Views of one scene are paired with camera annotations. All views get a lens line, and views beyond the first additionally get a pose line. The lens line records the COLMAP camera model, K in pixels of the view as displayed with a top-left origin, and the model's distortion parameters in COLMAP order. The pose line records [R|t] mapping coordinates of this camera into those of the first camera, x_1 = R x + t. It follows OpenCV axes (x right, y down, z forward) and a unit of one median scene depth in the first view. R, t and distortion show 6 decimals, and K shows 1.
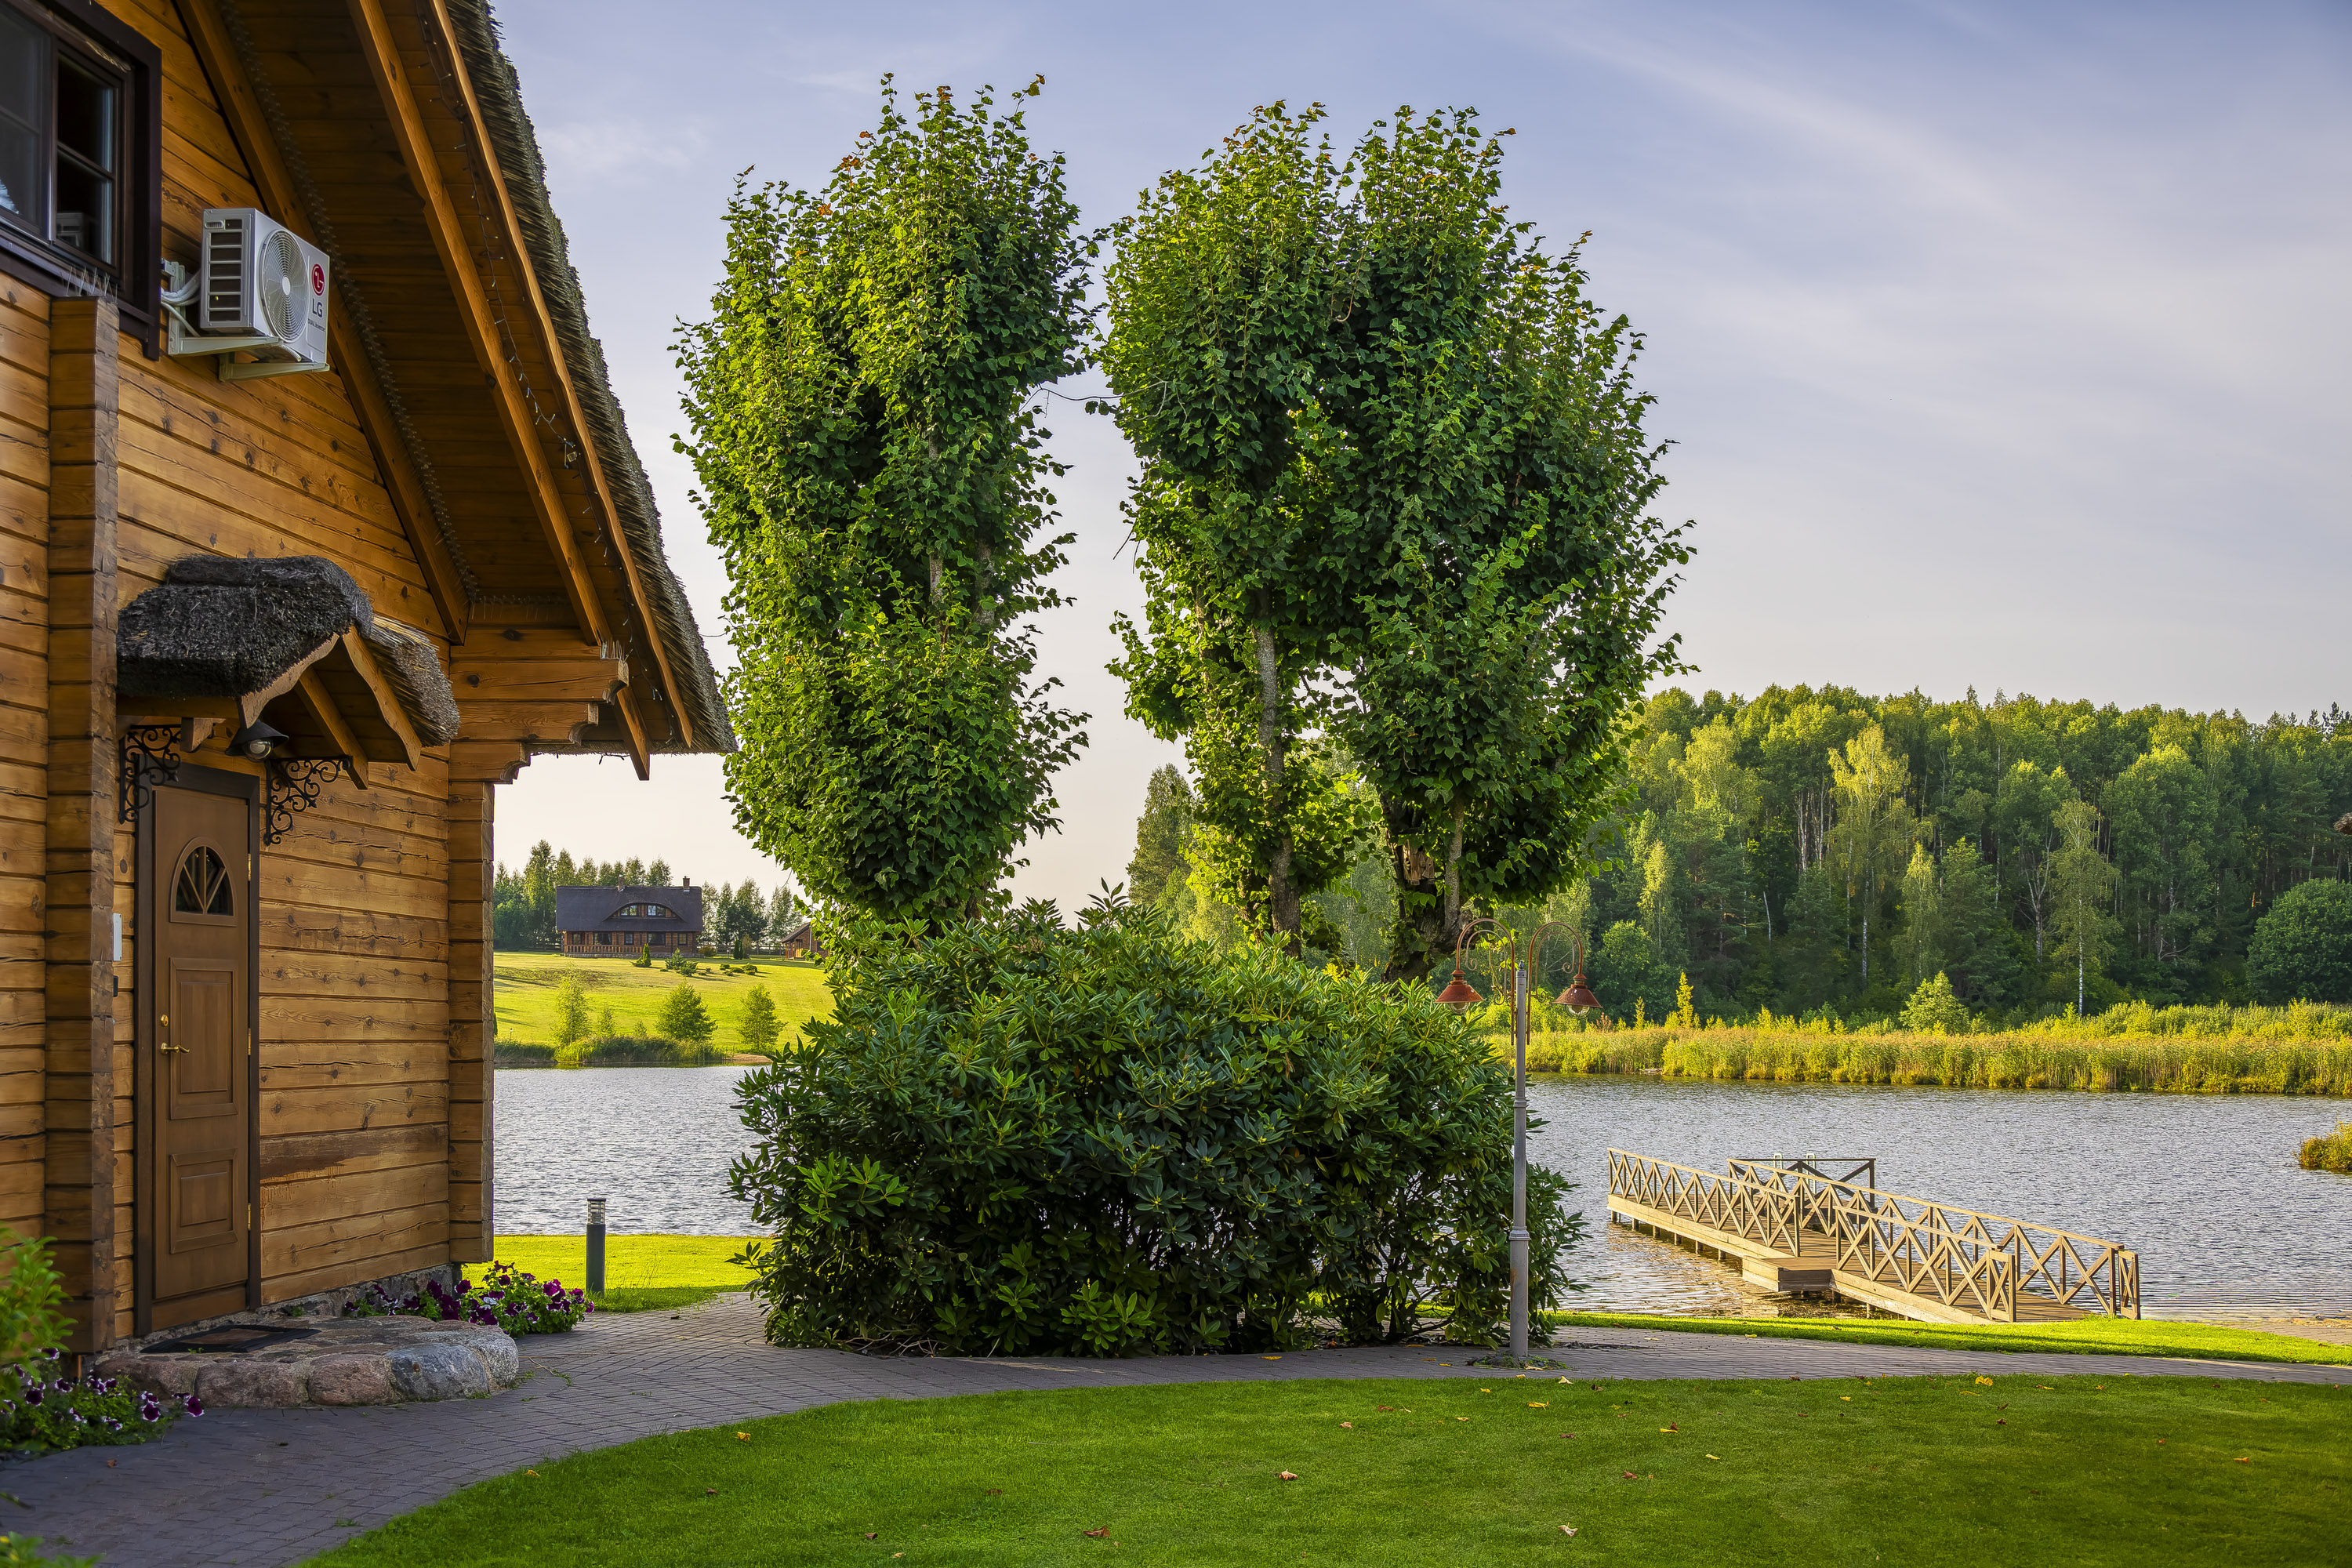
lens RADIAL K [[2968.4, 0, 1148.8], [0, 2968.4, 943.4], [0, 0, 1]] dist [-0.005249, 0.000000]
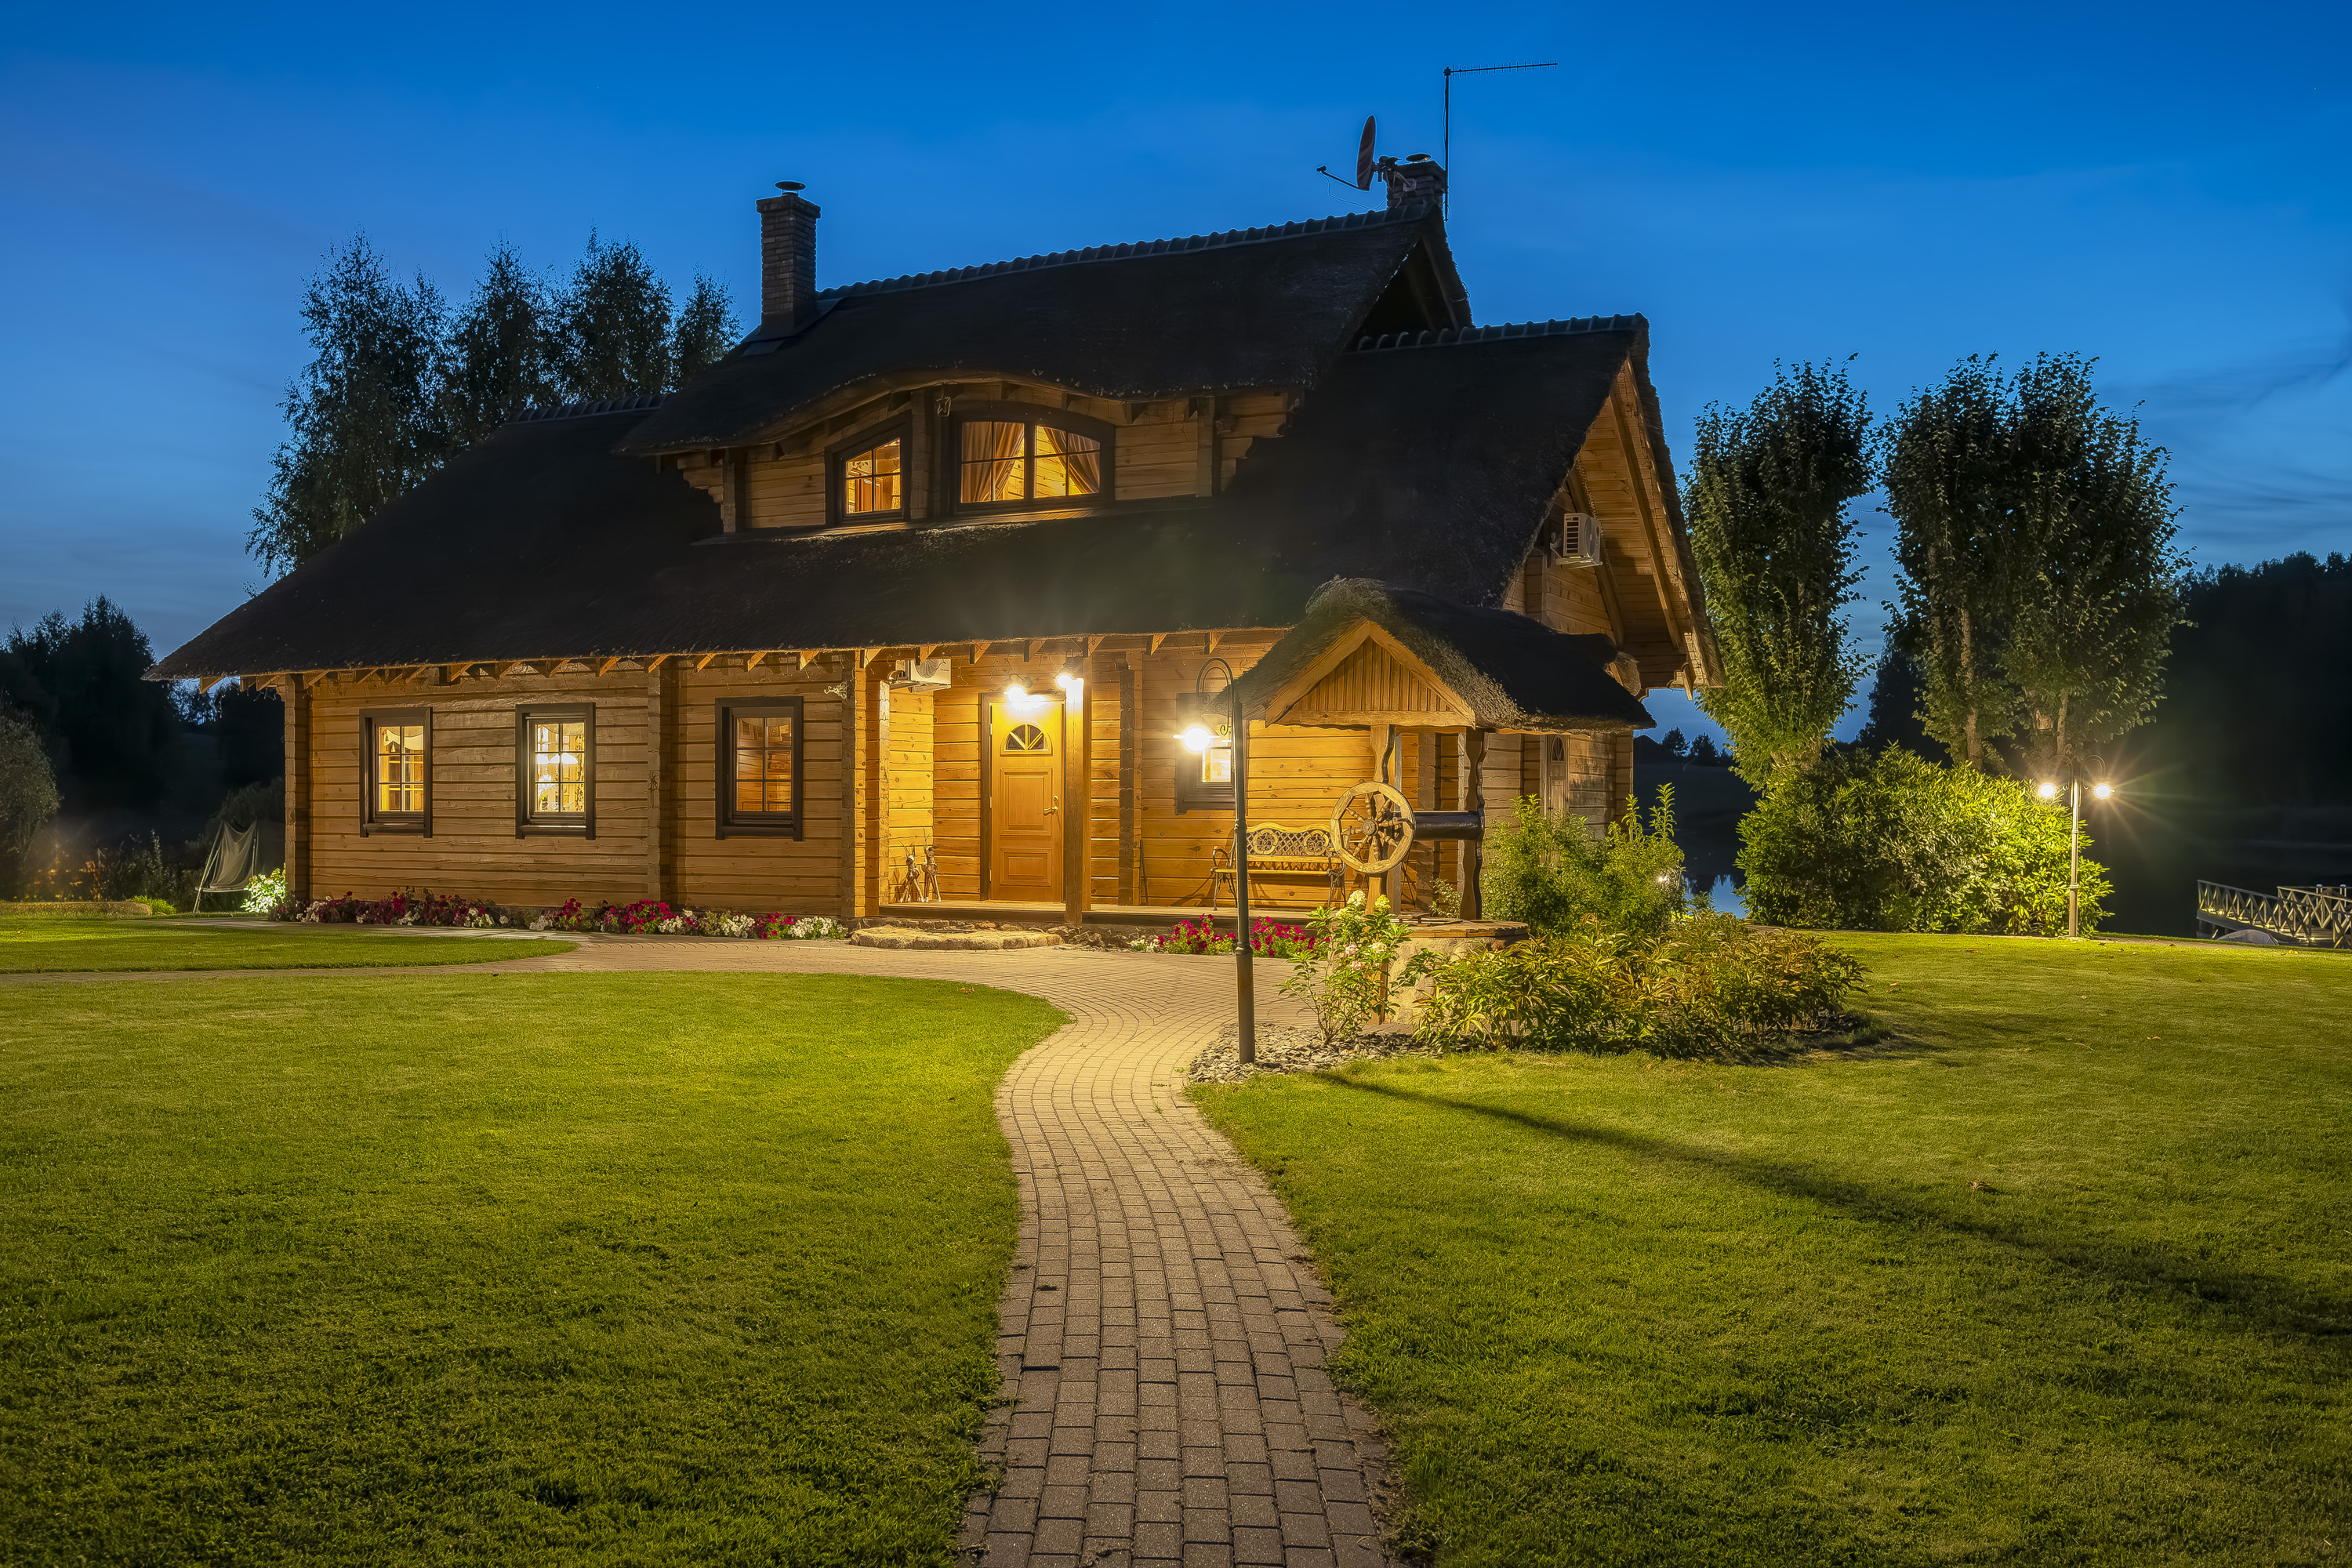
lens RADIAL K [[2035.5, 0, 1202.3], [0, 2035.5, 885.5], [0, 0, 1]] dist [0.014362, -0.001816]
pose [[0.948687, 0.007373, -0.316131, -0.020456], [0.013192, 0.997935, 0.062861, -0.014086], [0.315942, -0.063805, 0.946631, -0.741872]]
